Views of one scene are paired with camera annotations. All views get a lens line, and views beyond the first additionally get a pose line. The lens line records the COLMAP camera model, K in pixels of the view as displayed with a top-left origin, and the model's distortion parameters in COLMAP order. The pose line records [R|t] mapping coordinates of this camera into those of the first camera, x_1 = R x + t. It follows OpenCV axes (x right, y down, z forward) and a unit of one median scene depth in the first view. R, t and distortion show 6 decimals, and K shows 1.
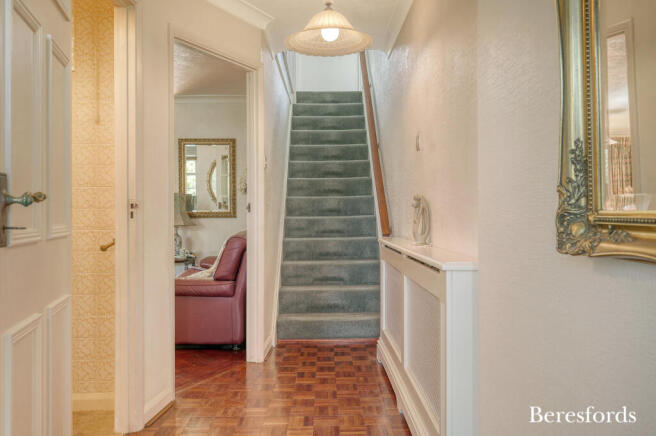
lens RADIAL K [[529.2, 0, 328.0], [0, 529.2, 216.0], [0, 0, 1]] dist [0.003366, 0.001219]
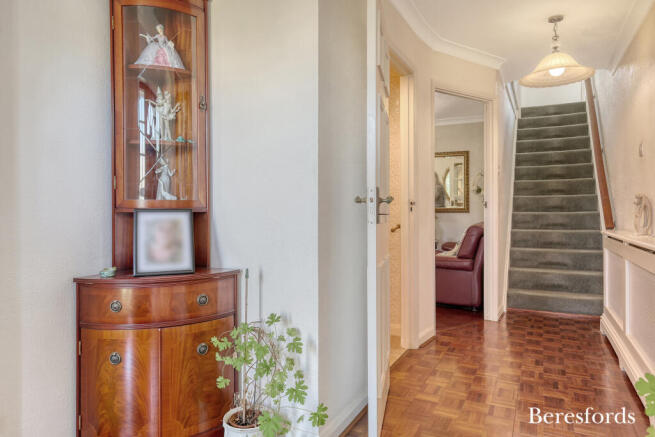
lens RADIAL K [[433.2, 0, 325.0], [0, 433.2, 205.5], [0, 0, 1]] dist [0.017866, 0.006172]
pose [[0.889908, 0.001620, -0.456137, -0.009474], [-0.008188, 0.999889, -0.012424, 0.002986], [0.456067, 0.014791, 0.889823, -0.150991]]
